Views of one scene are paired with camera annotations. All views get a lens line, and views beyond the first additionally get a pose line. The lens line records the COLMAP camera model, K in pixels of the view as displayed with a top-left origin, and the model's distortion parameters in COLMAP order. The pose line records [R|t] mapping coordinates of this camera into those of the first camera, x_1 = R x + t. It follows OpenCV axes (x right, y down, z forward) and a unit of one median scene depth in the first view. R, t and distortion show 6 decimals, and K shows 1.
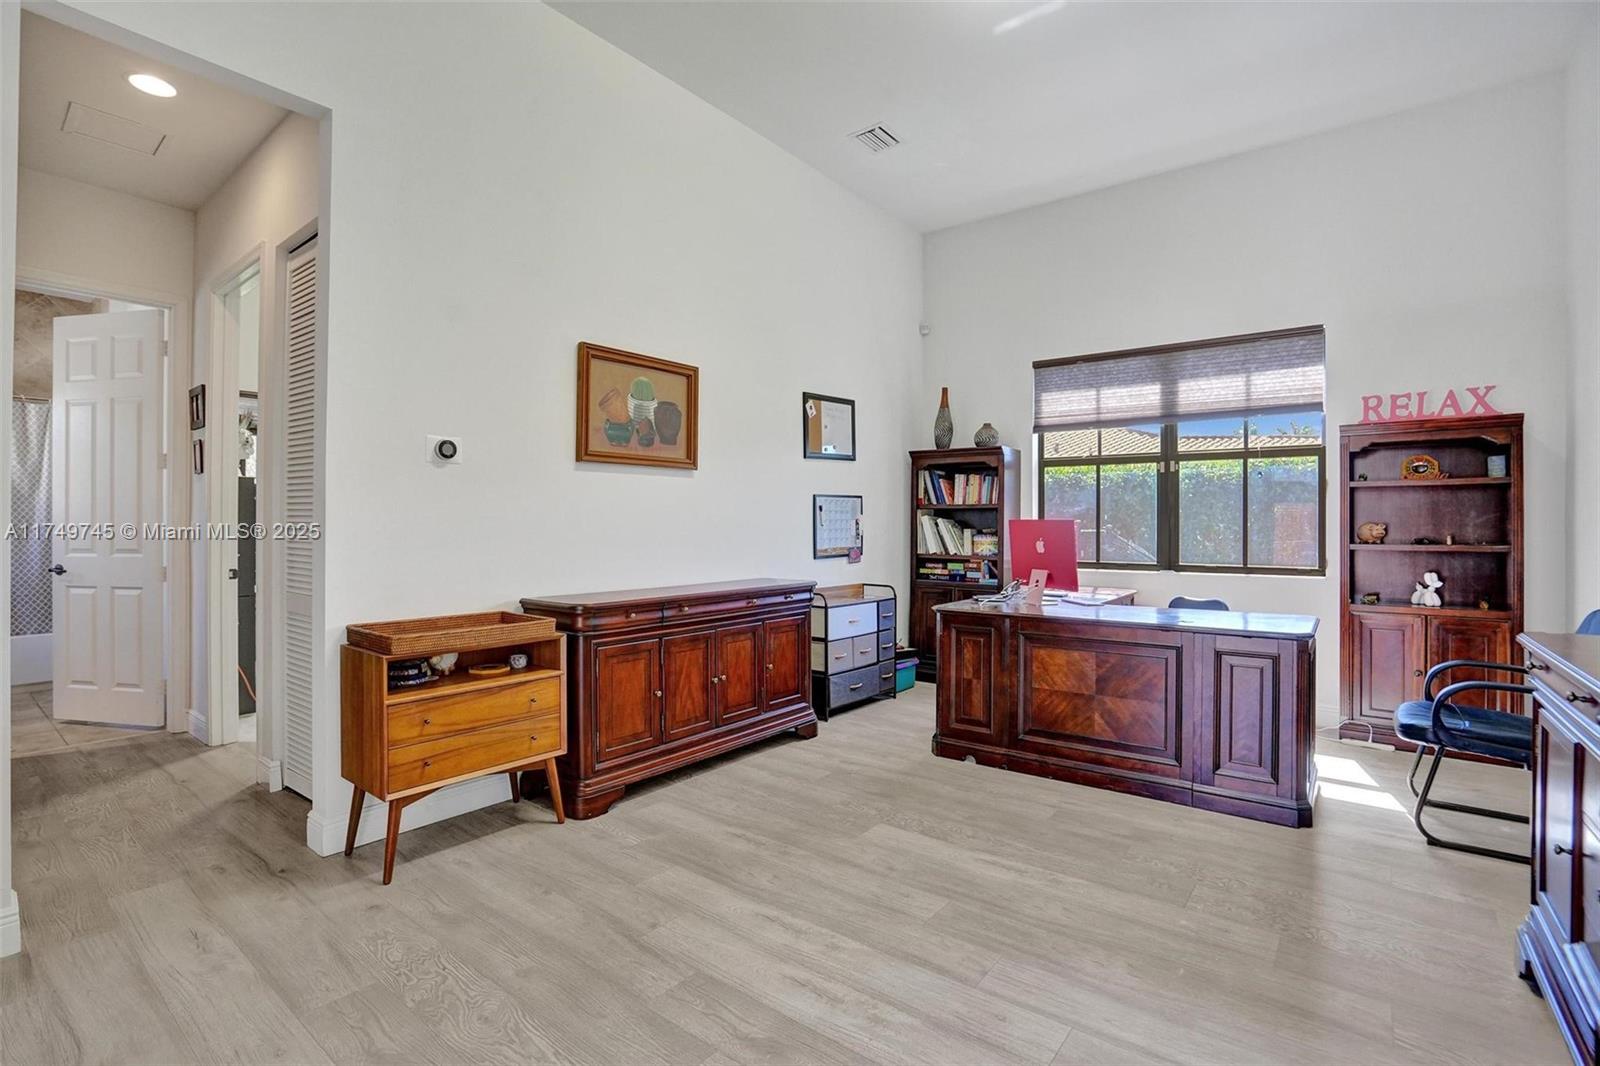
lens RADIAL K [[735.4, 0, 795.0], [0, 735.4, 526.3], [0, 0, 1]] dist [-0.024960, 0.000205]
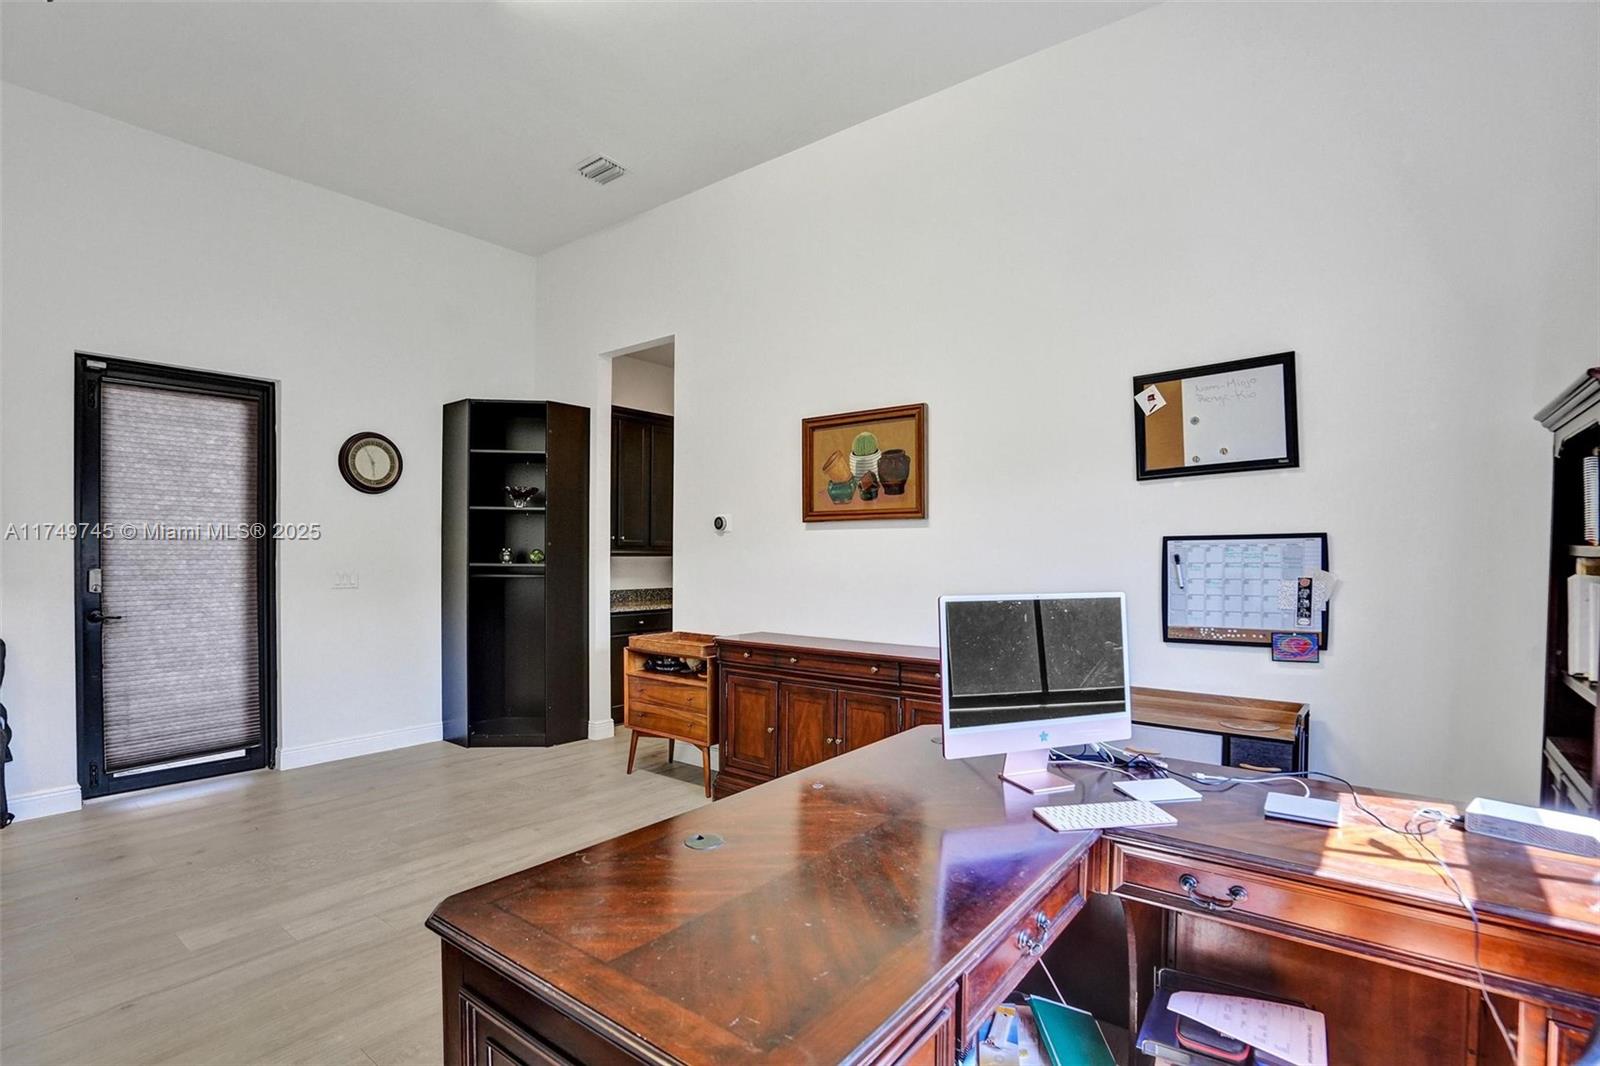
lens RADIAL K [[777.1, 0, 796.0], [0, 777.1, 541.0], [0, 0, 1]] dist [-0.039596, -0.000163]
pose [[0.007160, -0.007326, -0.999948, 0.871613], [-0.001219, 0.999972, -0.007335, -0.044870], [0.999974, 0.001271, 0.007151, 0.899109]]
